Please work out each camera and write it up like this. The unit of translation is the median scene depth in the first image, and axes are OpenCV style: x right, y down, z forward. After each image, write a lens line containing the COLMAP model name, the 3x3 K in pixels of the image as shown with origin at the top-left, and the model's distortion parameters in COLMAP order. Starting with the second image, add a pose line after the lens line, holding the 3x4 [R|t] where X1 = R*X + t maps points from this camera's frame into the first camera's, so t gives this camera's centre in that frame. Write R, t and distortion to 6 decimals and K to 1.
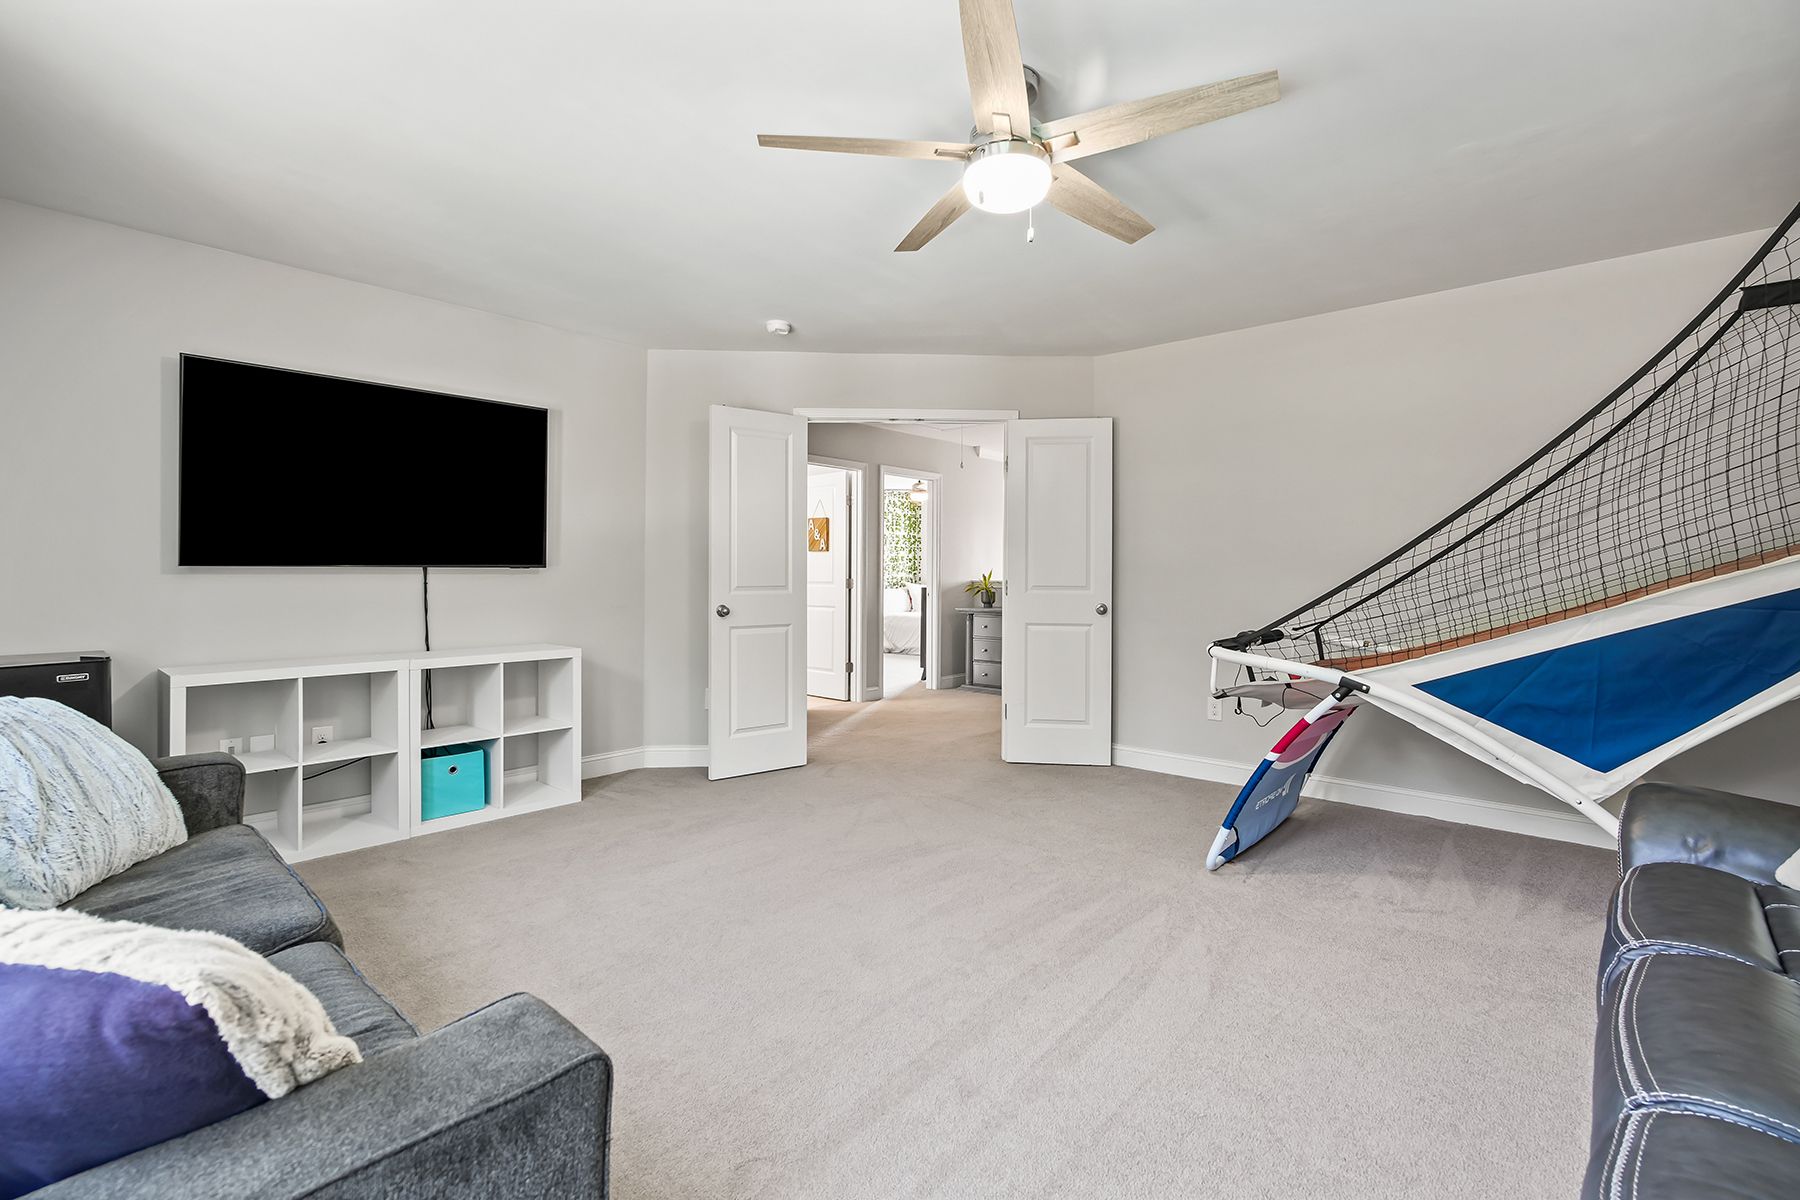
lens RADIAL K [[813.7, 0, 899.8], [0, 813.7, 604.1], [0, 0, 1]] dist [-0.014296, 0.001979]
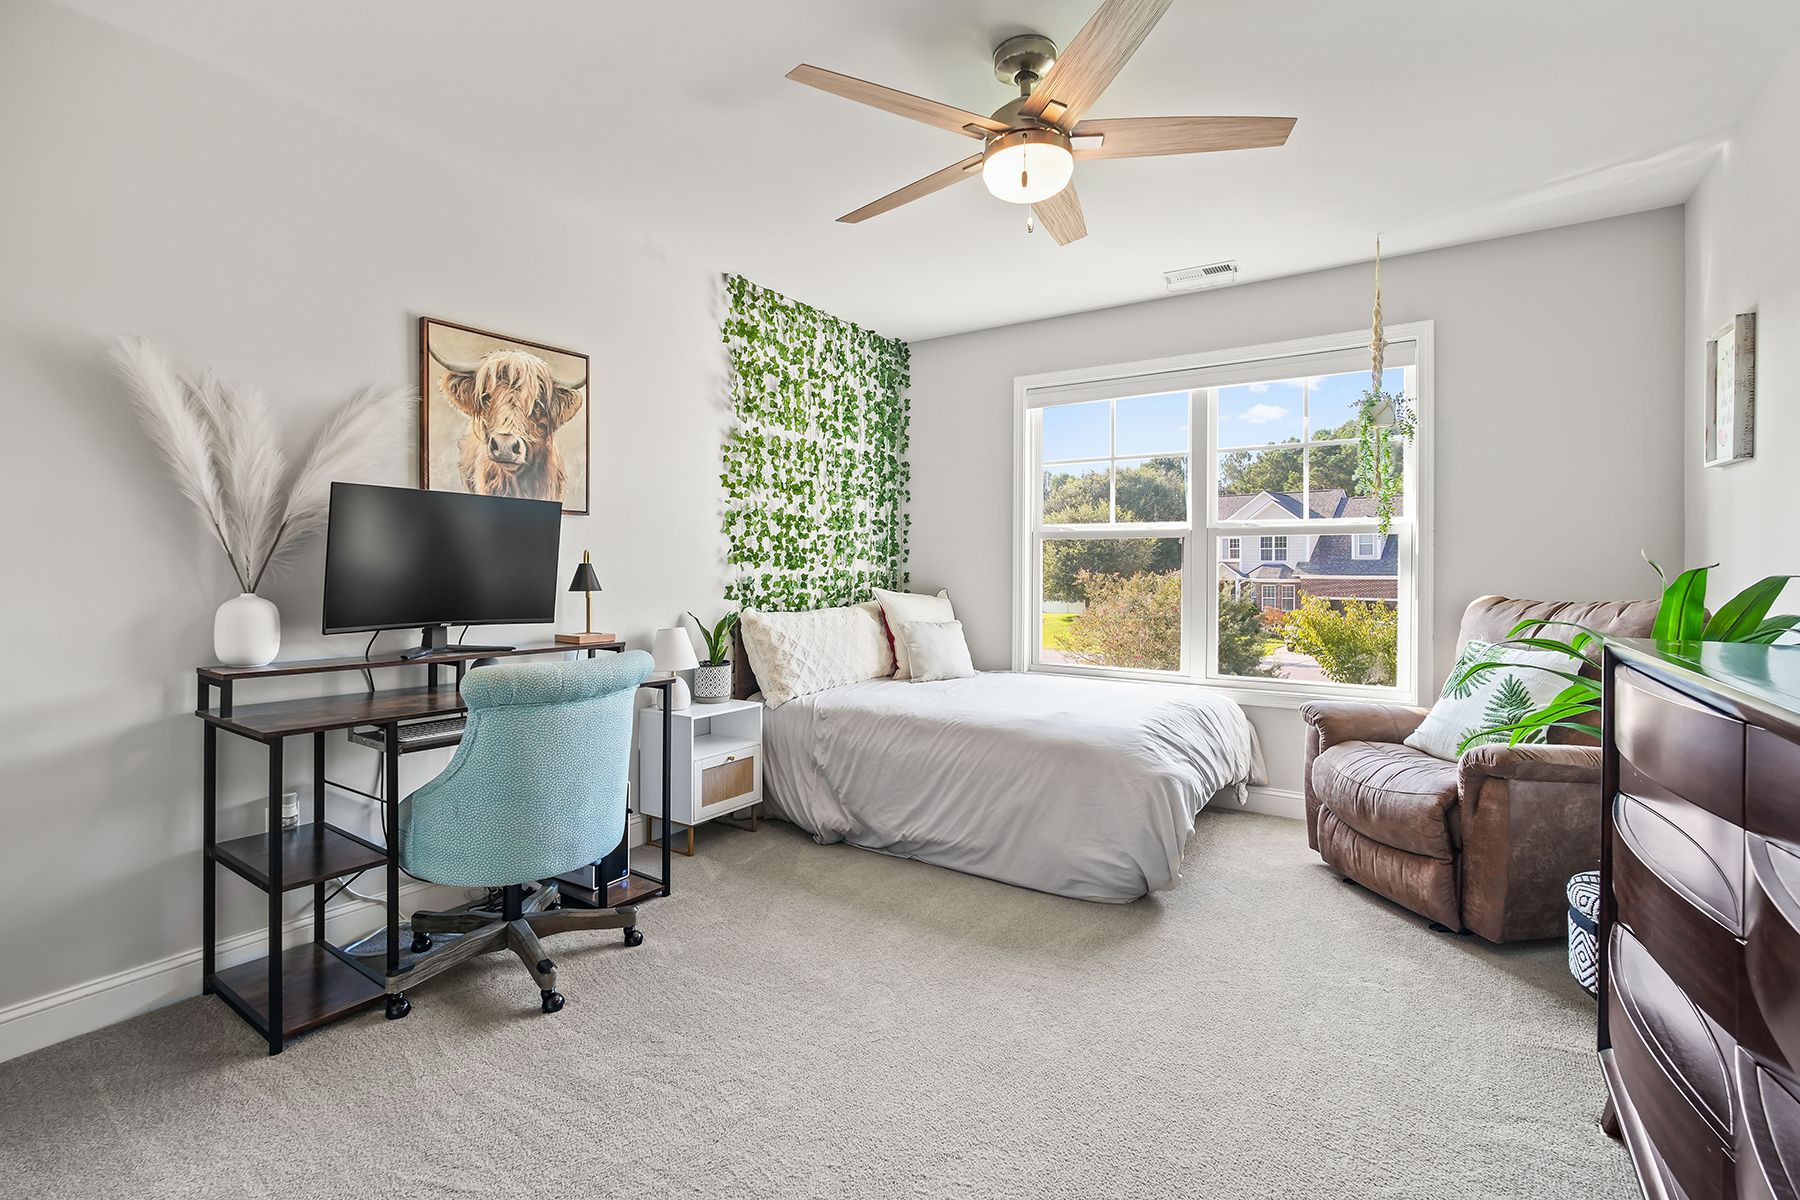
lens RADIAL K [[813.7, 0, 902.6], [0, 813.7, 592.0], [0, 0, 1]] dist [-0.014296, 0.001979]
pose [[0.989108, -0.001573, 0.147185, -0.030807], [0.003645, 0.999898, -0.013806, -0.020240], [-0.147148, 0.014192, 0.989013, 0.656936]]
